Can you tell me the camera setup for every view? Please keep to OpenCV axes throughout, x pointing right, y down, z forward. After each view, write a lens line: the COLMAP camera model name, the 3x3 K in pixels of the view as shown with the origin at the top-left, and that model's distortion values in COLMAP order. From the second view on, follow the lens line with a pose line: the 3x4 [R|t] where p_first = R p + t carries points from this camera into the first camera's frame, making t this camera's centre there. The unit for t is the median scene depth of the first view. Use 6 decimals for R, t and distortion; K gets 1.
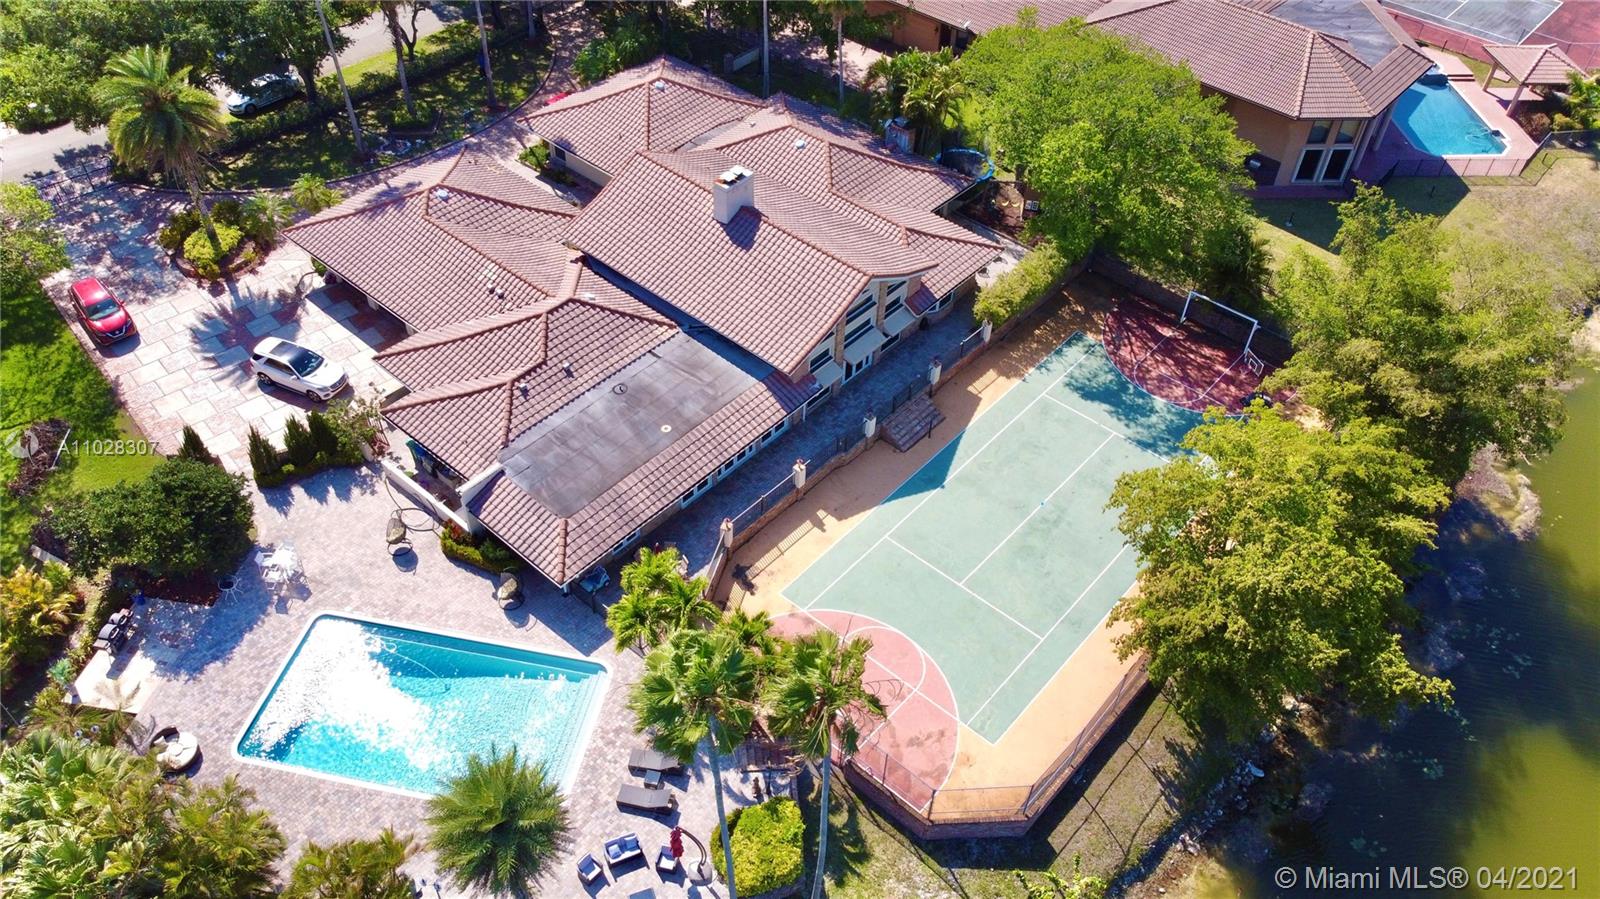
lens RADIAL K [[1216.1, 0, 793.9], [0, 1216.1, 435.7], [0, 0, 1]] dist [-0.002700, -0.003910]
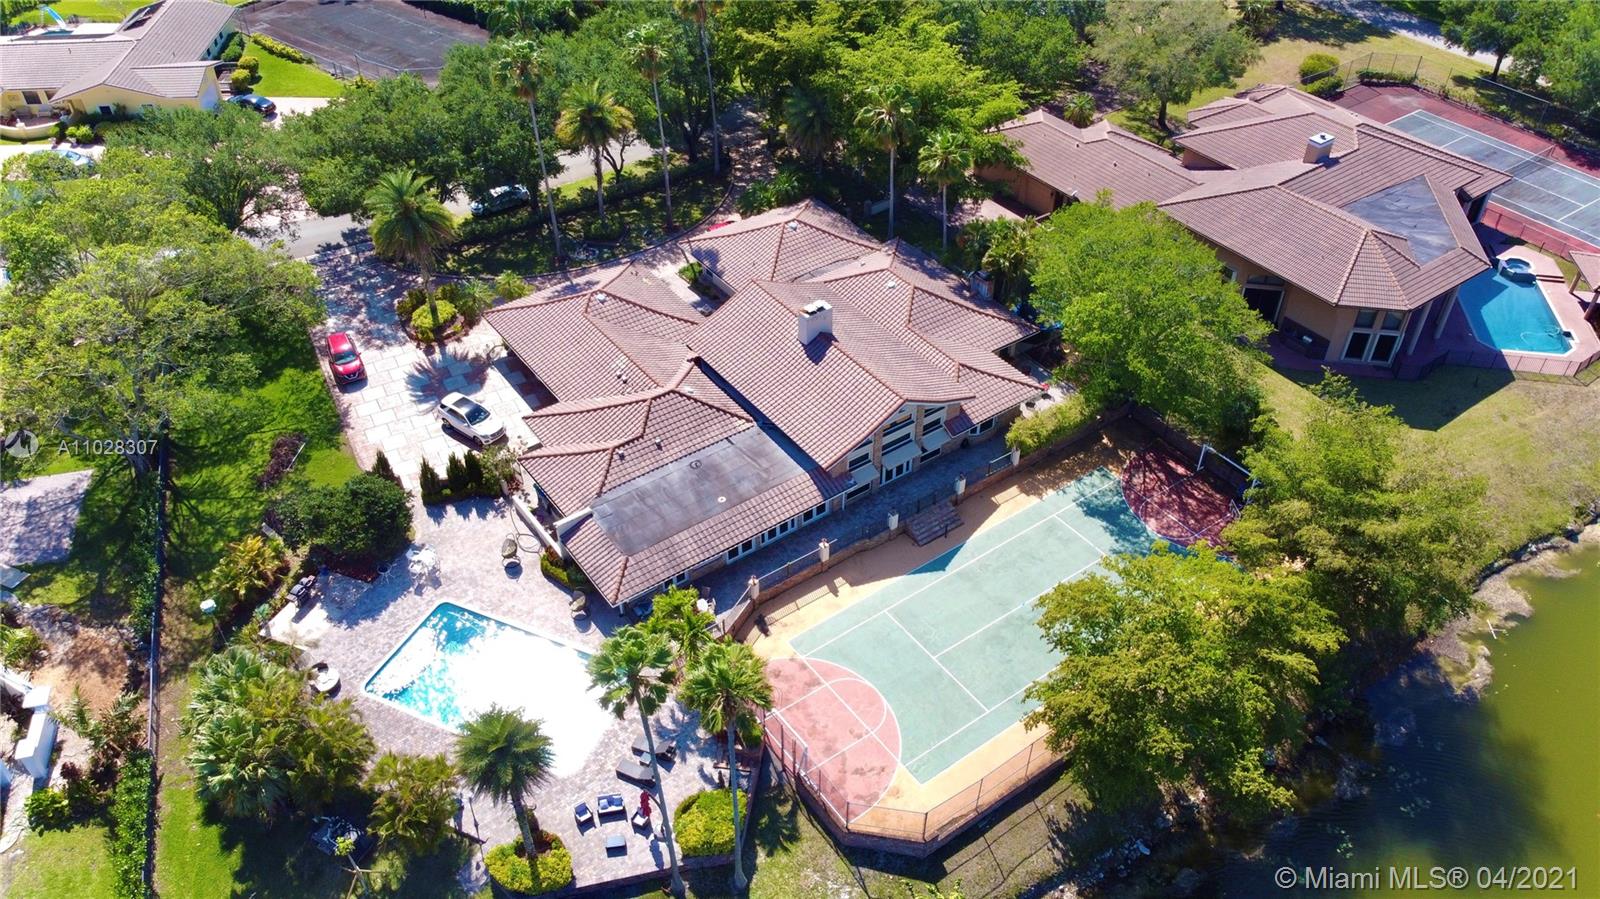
lens RADIAL K [[1216.1, 0, 796.1], [0, 1216.1, 424.2], [0, 0, 1]] dist [-0.002700, -0.003910]
pose [[0.973884, 0.120353, -0.192525, 0.199423], [-0.136639, 0.987881, -0.073631, -0.000452], [0.181331, 0.098014, 0.978526, -0.232589]]
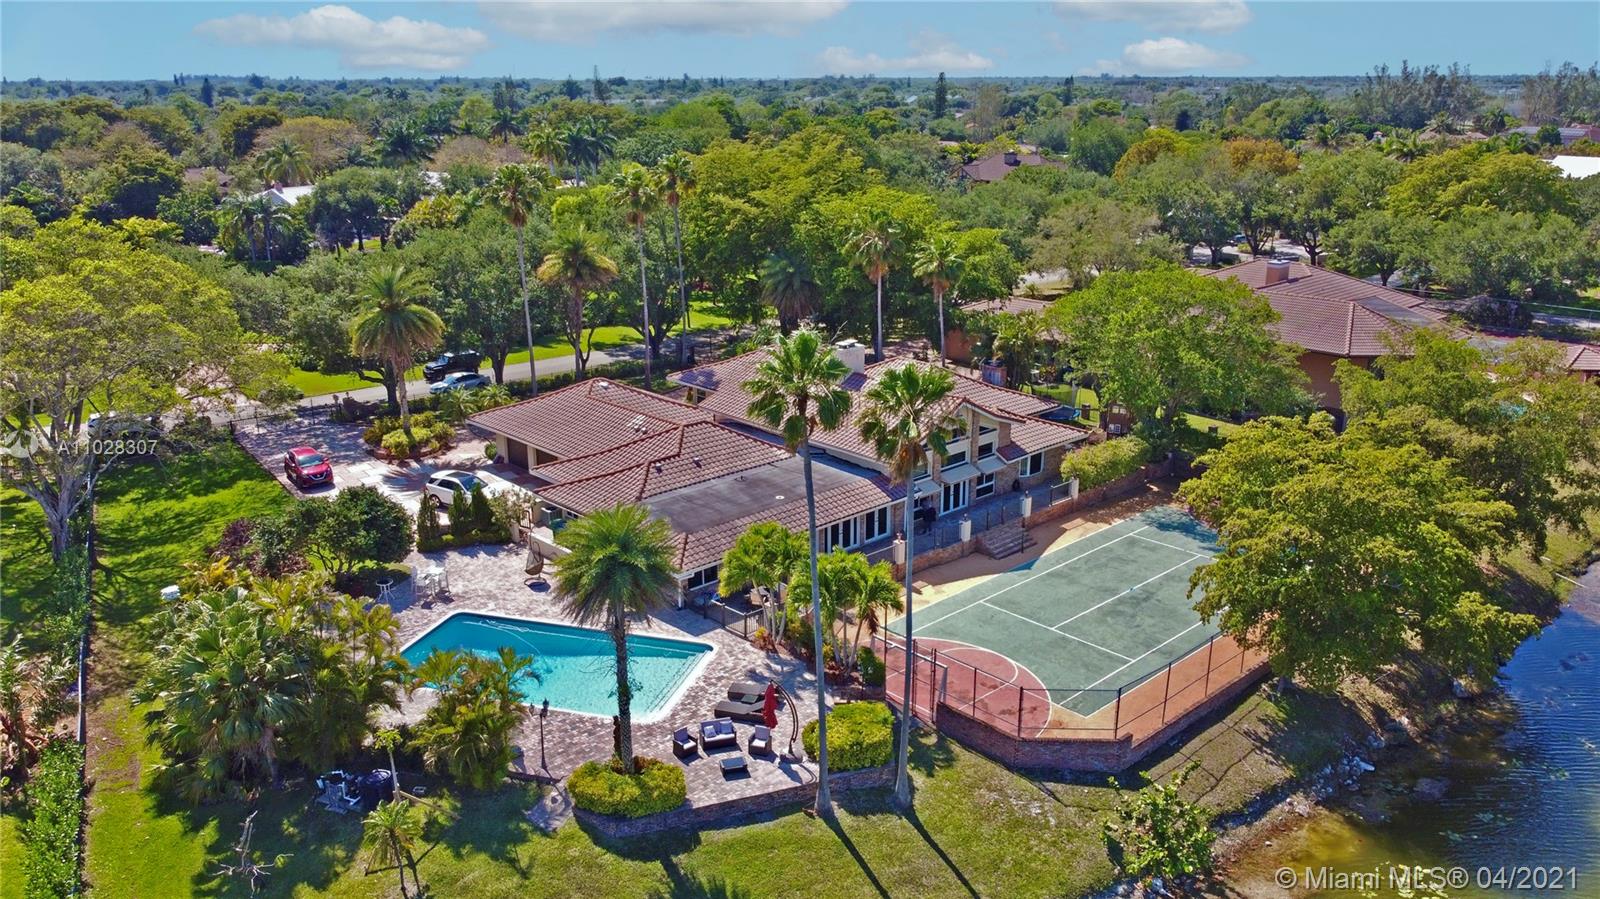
lens RADIAL K [[1216.1, 0, 797.4], [0, 1216.1, 453.5], [0, 0, 1]] dist [-0.002700, -0.003910]
pose [[0.994952, 0.001028, -0.100346, 0.022839], [-0.046141, 0.892668, -0.448347, 0.445520], [0.089115, 0.450714, 0.888209, -0.014282]]
